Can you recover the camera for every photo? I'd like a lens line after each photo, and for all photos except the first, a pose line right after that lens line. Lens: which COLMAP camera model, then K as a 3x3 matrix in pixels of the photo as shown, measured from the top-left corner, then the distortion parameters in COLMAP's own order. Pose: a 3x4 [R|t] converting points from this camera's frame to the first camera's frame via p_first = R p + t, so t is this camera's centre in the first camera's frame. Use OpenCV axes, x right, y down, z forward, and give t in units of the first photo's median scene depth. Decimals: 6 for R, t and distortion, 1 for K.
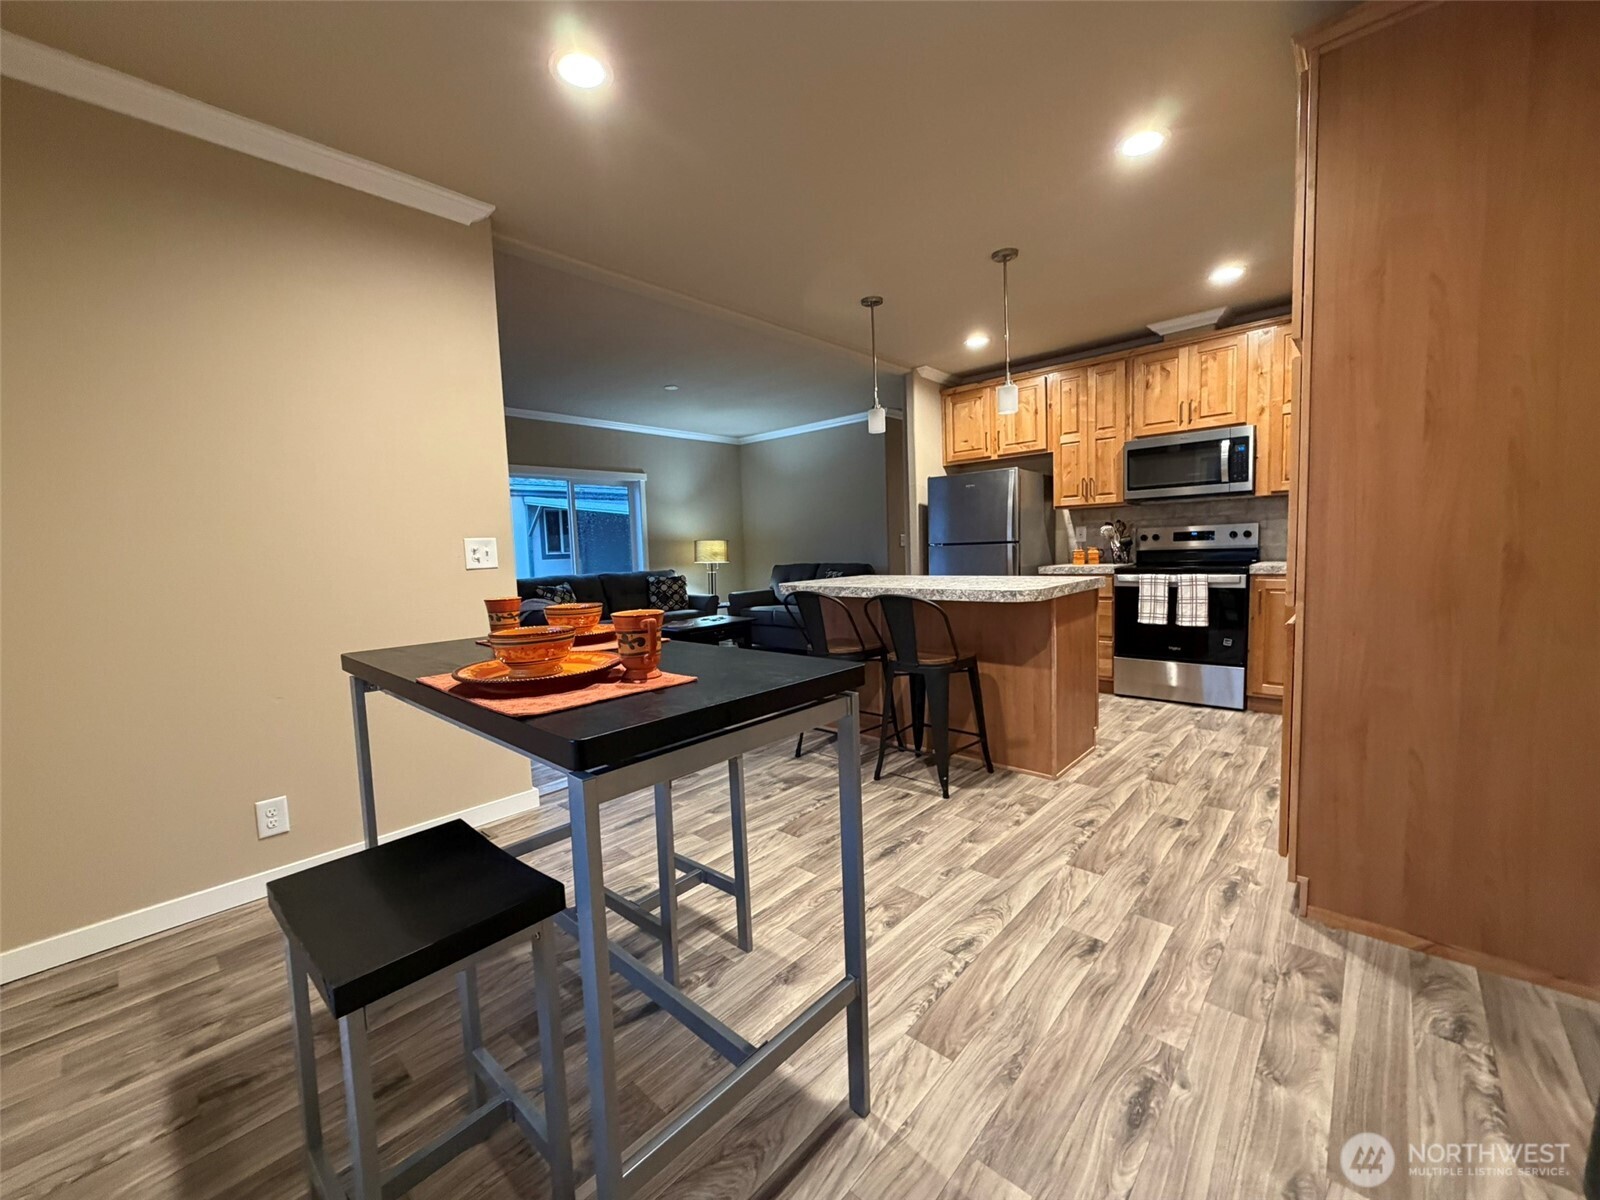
lens RADIAL K [[635.8, 0, 795.4], [0, 635.8, 598.3], [0, 0, 1]] dist [-0.000036, -0.000296]
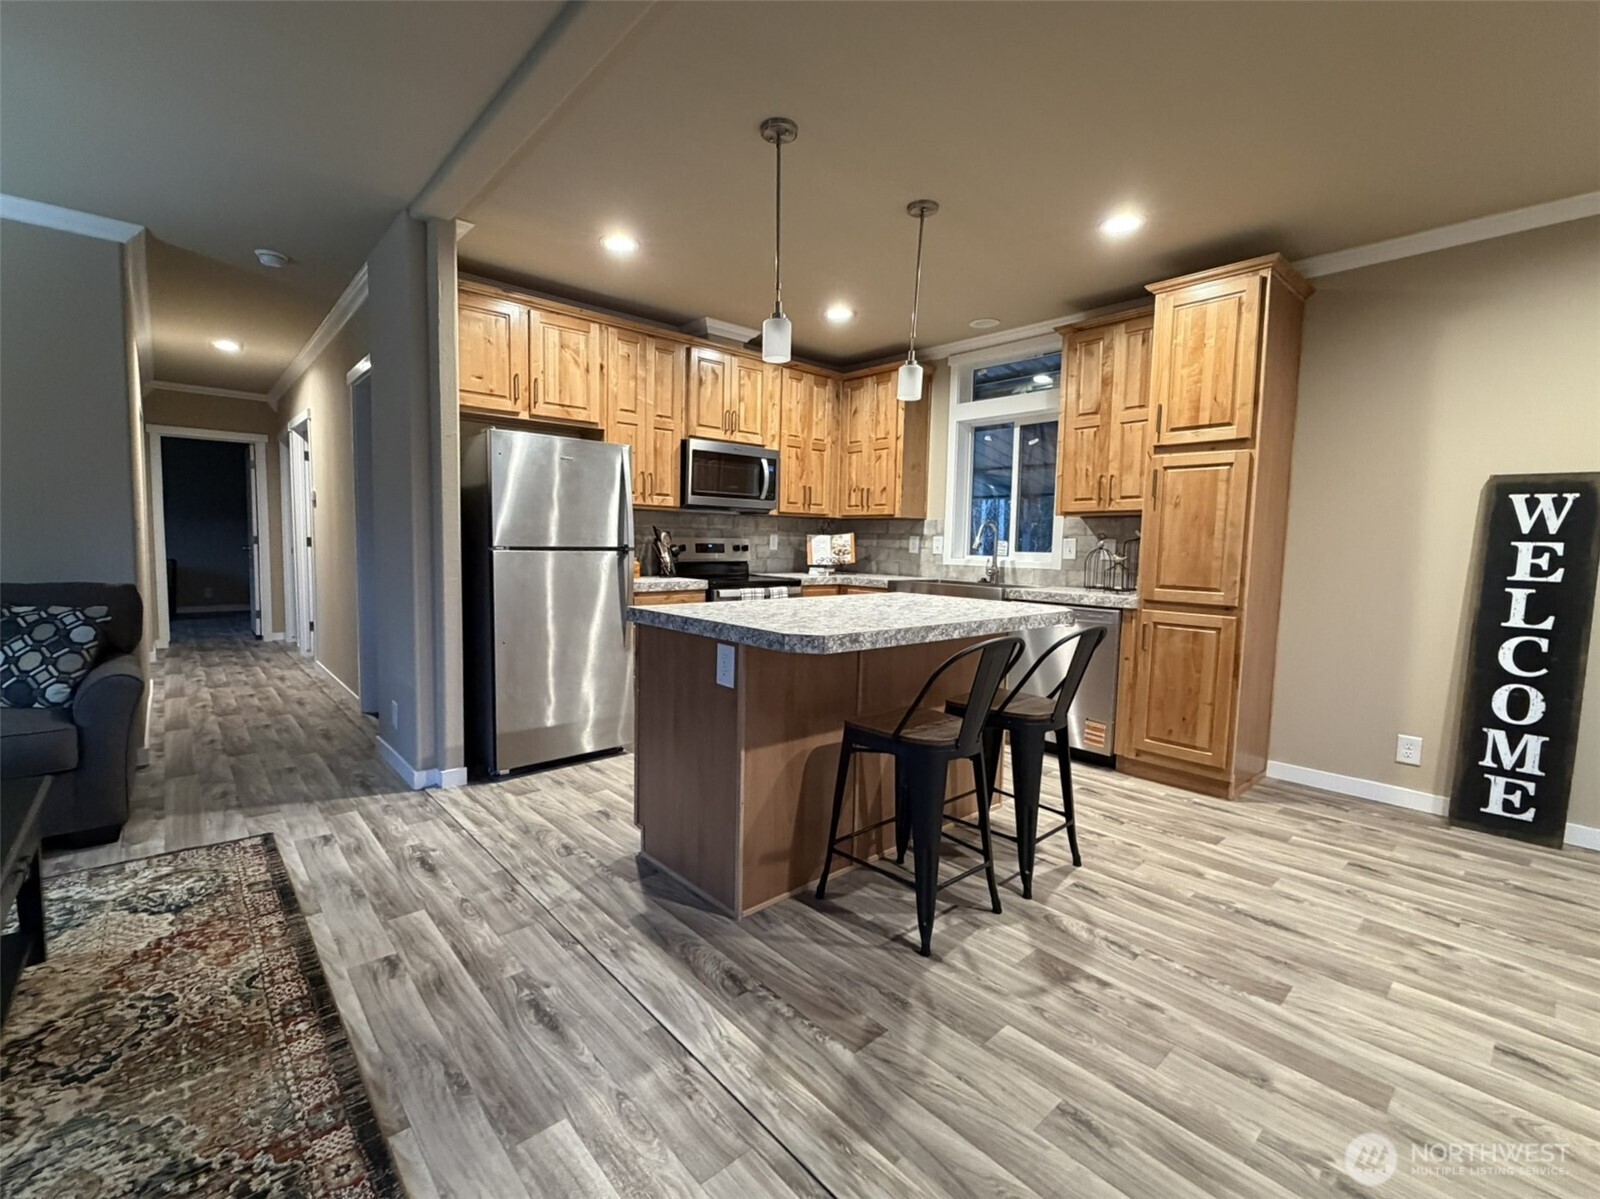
lens RADIAL K [[697.5, 0, 759.4], [0, 697.5, 594.5], [0, 0, 1]] dist [-0.000087, -0.000527]
pose [[0.120789, -0.038729, 0.991922, -0.484021], [0.056995, 0.997861, 0.032020, -0.063057], [-0.991041, 0.052667, 0.122738, 0.884813]]
